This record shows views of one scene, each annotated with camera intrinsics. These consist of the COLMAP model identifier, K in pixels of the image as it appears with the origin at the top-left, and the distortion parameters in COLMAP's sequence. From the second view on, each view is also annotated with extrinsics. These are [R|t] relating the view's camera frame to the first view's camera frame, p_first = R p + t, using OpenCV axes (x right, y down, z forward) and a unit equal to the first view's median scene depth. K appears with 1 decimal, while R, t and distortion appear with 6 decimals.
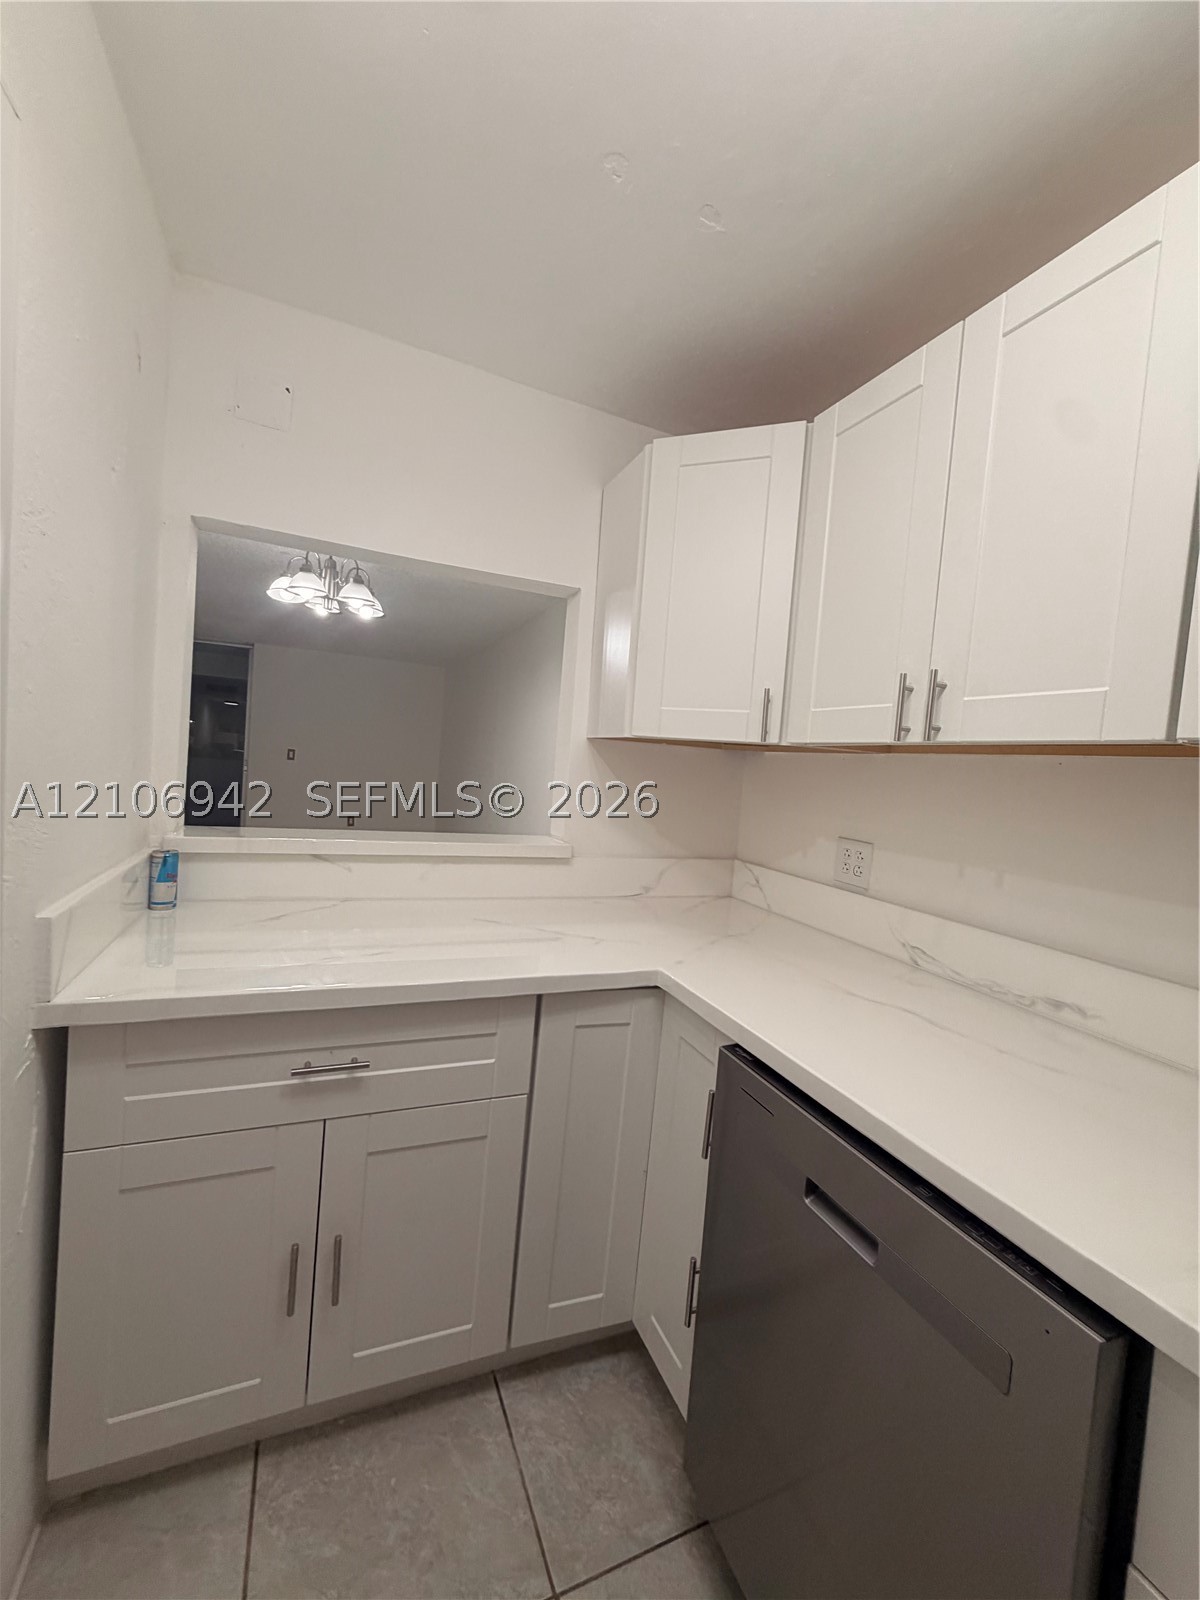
lens RADIAL K [[639.2, 0, 598.5], [0, 639.2, 796.5], [0, 0, 1]] dist [-0.001295, -0.000047]
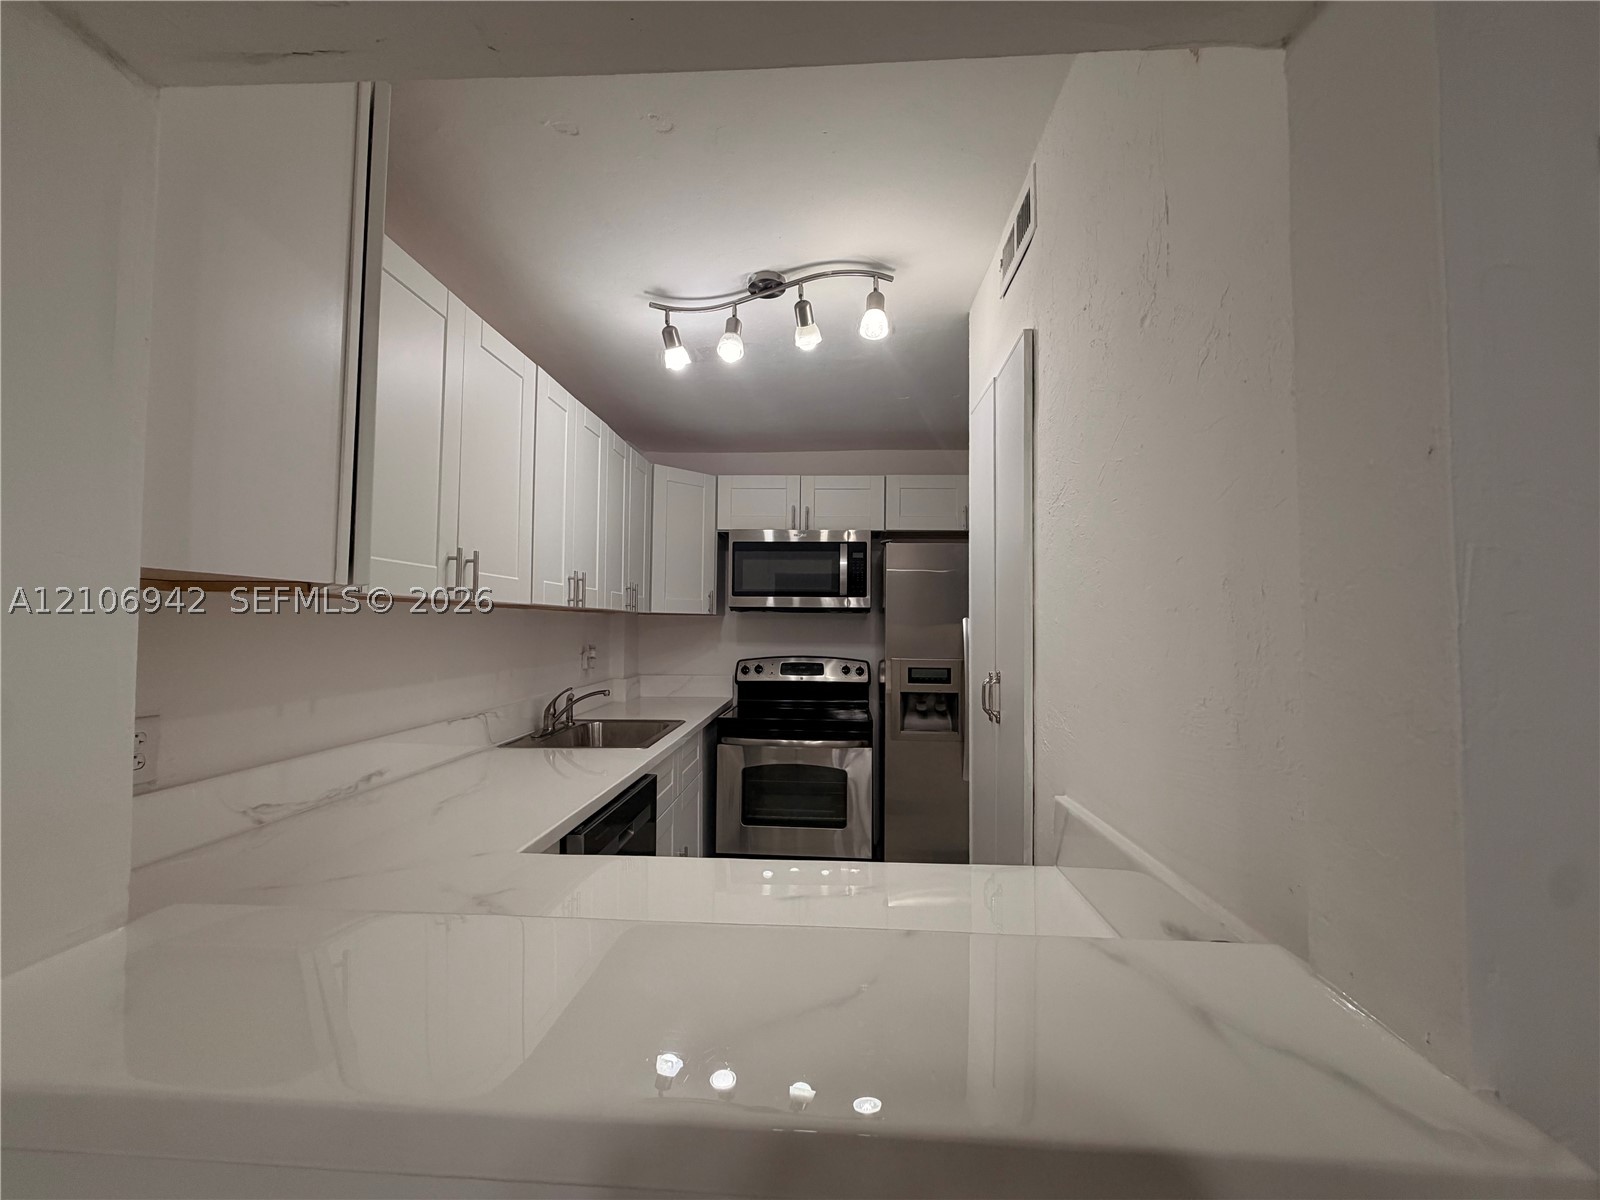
lens RADIAL K [[639.2, 0, 800.0], [0, 639.2, 600.0], [0, 0, 1]] dist [-0.001295, -0.000047]
pose [[-0.889013, -0.067576, 0.452867, -0.707469], [-0.055900, 0.997669, 0.039136, -0.166623], [-0.454456, 0.009477, -0.890719, 1.745404]]
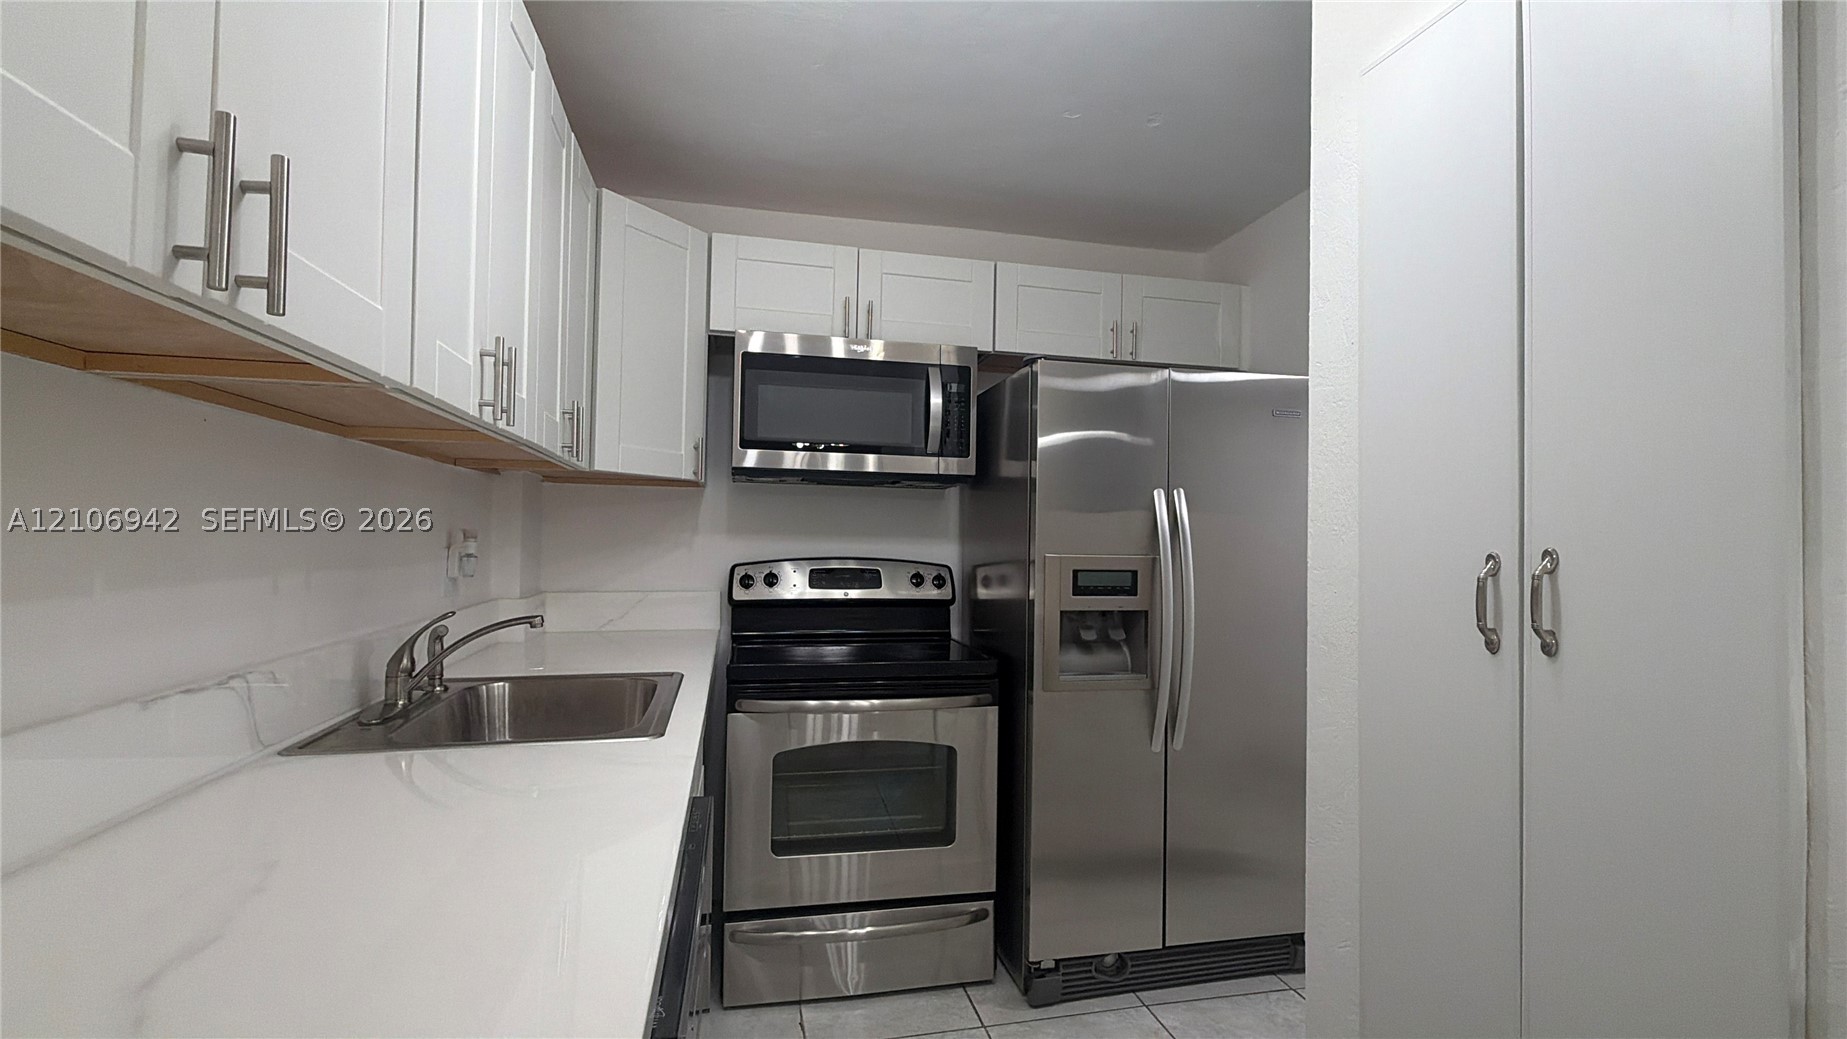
lens RADIAL K [[831.3, 0, 930.6], [0, 831.3, 521.5], [0, 0, 1]] dist [-0.001951, 0.000072]
pose [[-0.979608, -0.089739, 0.179767, -0.050282], [-0.083915, 0.995679, 0.039757, -0.006546], [-0.182558, 0.023861, -0.982906, 1.335305]]
